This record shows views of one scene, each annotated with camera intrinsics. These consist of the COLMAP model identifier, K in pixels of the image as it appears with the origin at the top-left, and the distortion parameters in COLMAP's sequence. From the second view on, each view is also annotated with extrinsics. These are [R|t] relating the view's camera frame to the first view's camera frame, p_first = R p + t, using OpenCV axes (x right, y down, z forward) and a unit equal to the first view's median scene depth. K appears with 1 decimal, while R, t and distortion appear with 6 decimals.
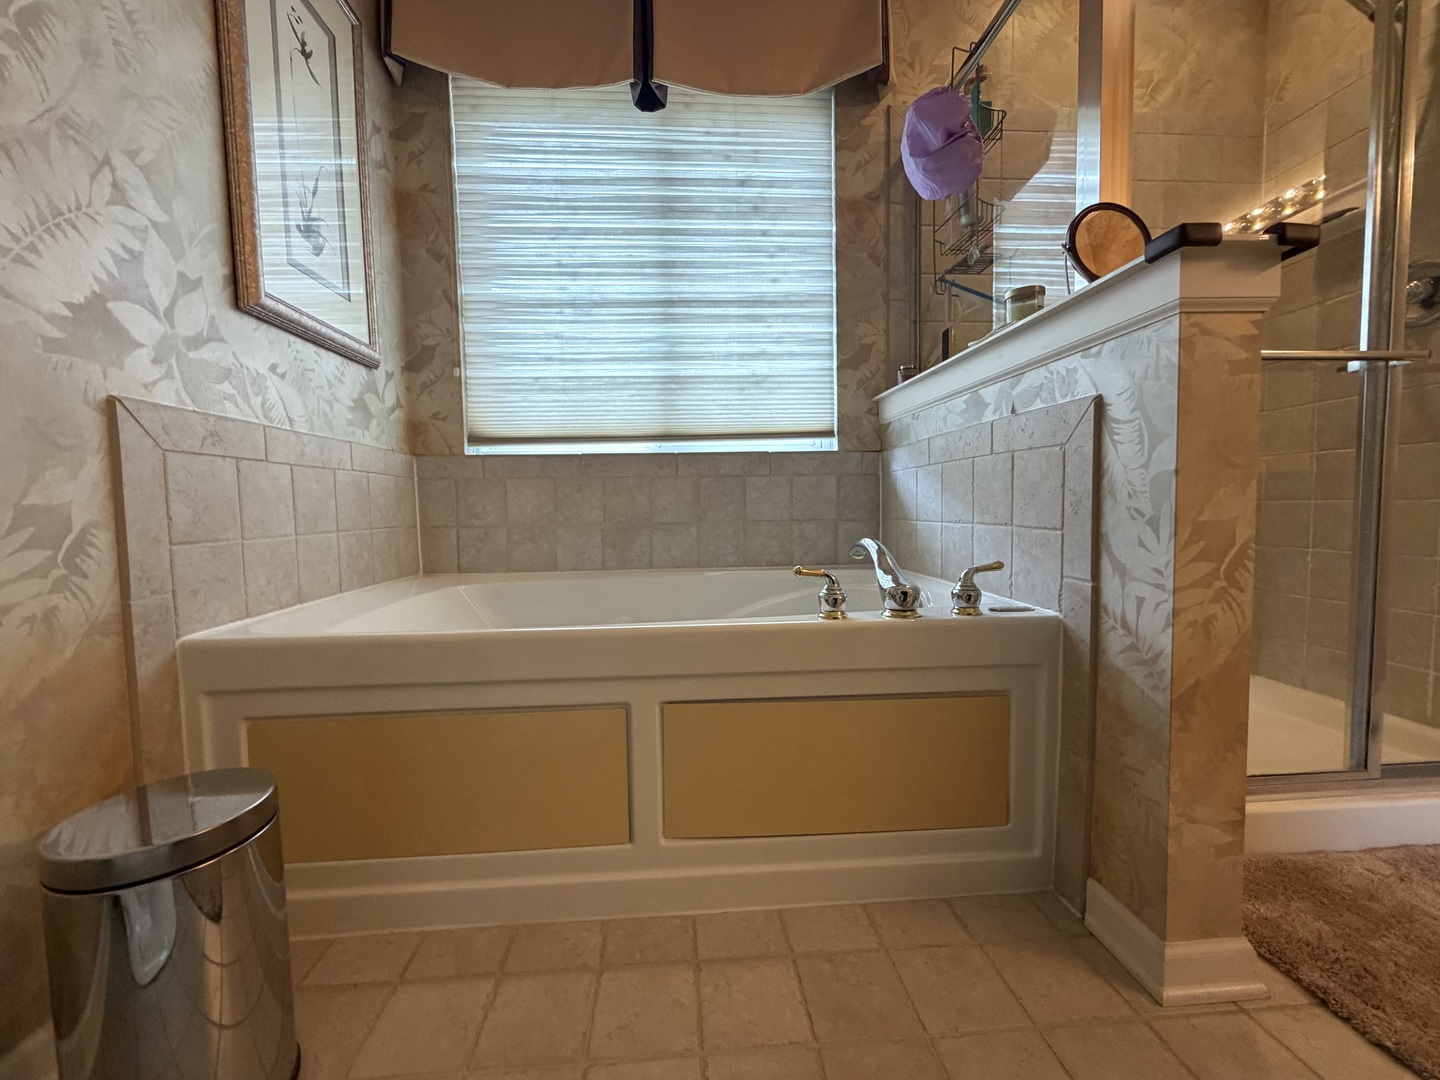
lens RADIAL K [[571.9, 0, 713.8], [0, 571.9, 540.1], [0, 0, 1]] dist [-0.001311, -0.000060]
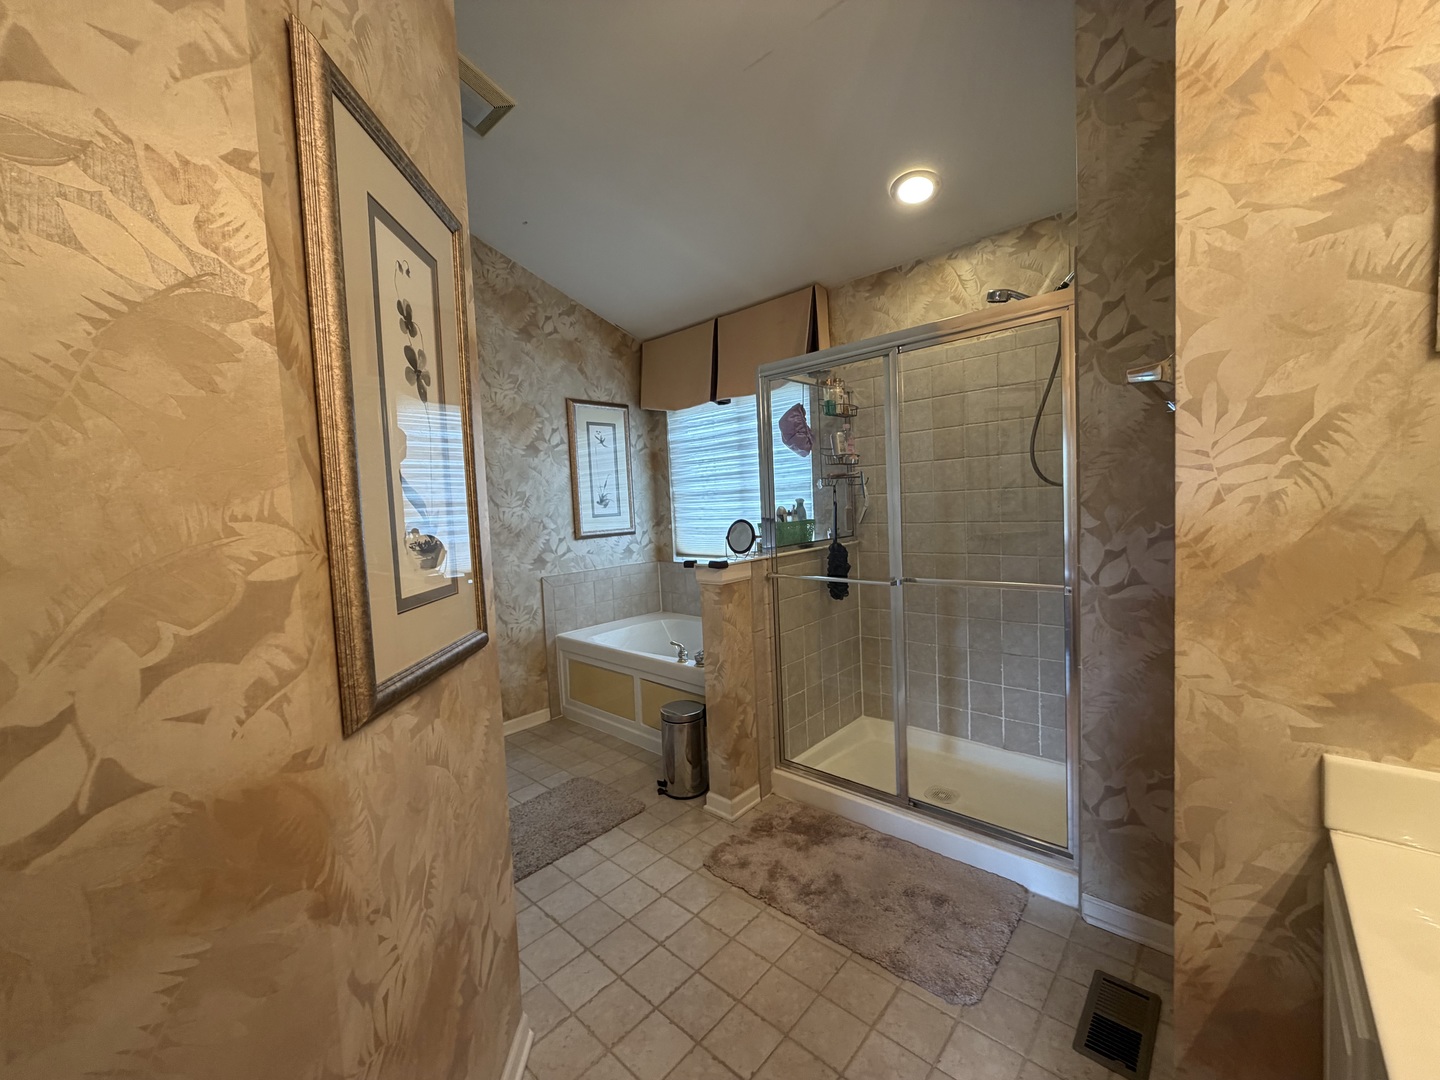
lens RADIAL K [[571.9, 0, 715.2], [0, 571.9, 536.8], [0, 0, 1]] dist [-0.001311, -0.000060]
pose [[0.689505, 0.031397, -0.723600, 2.148245], [-0.011309, 0.999405, 0.032589, -0.522751], [0.724193, -0.014287, 0.689450, -0.737295]]
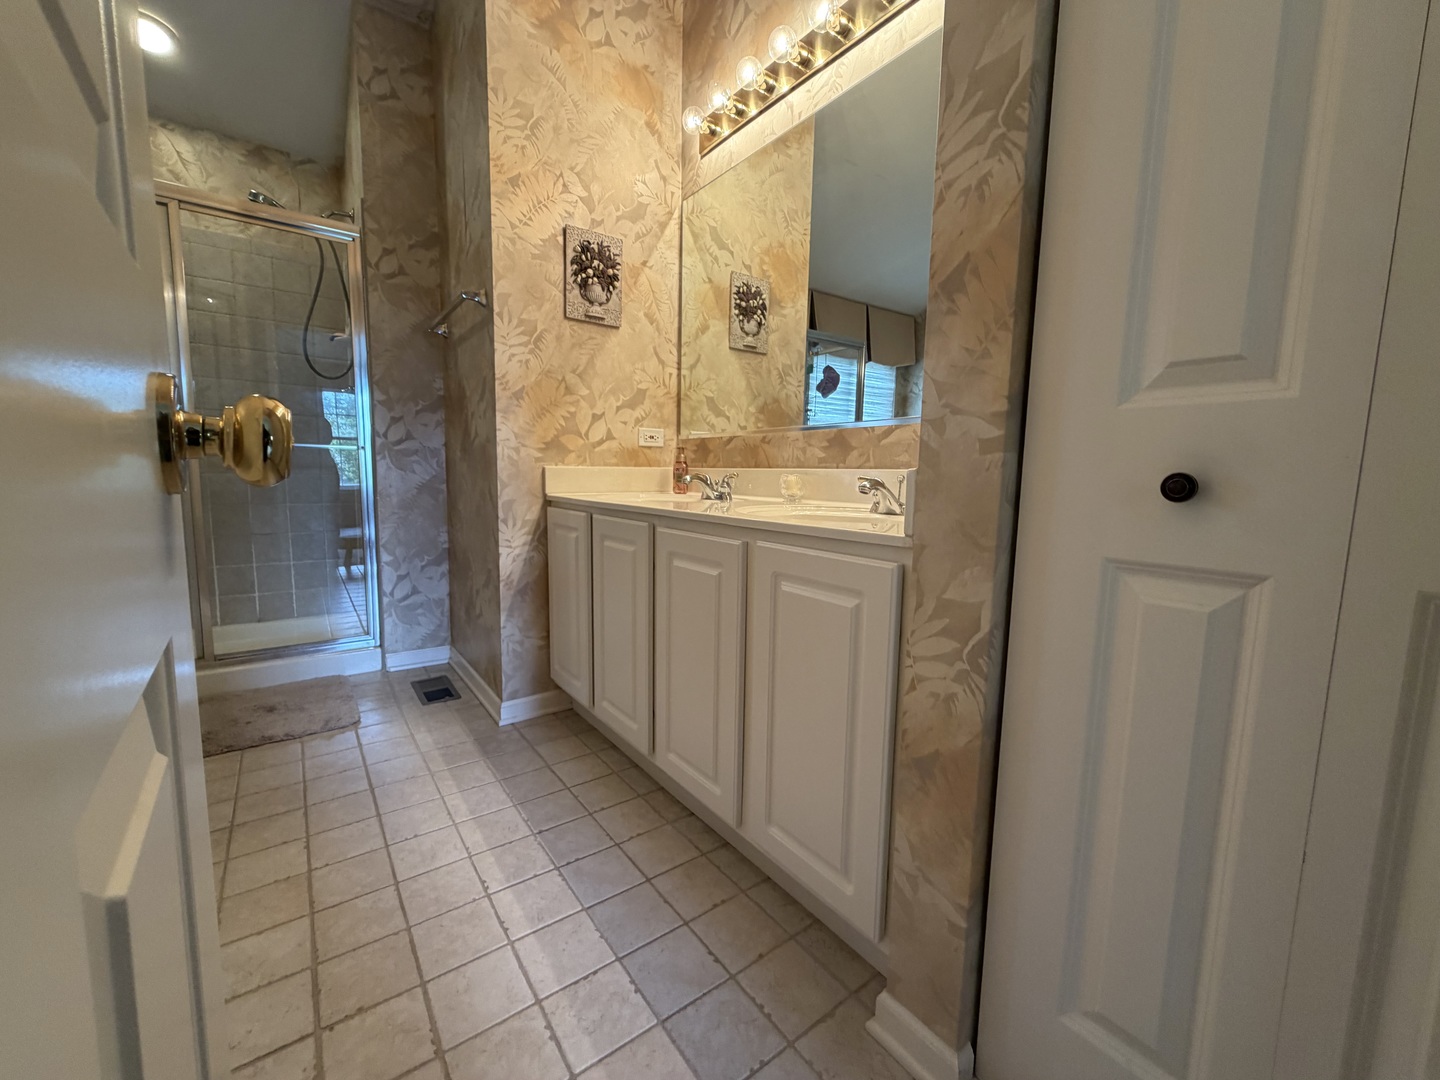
lens RADIAL K [[571.9, 0, 715.4], [0, 571.9, 535.9], [0, 0, 1]] dist [-0.001311, -0.000060]
pose [[0.841070, -0.024879, 0.540354, 1.630370], [-0.003493, 0.998671, 0.051419, -0.109829], [-0.540915, -0.045135, 0.839865, -1.553084]]
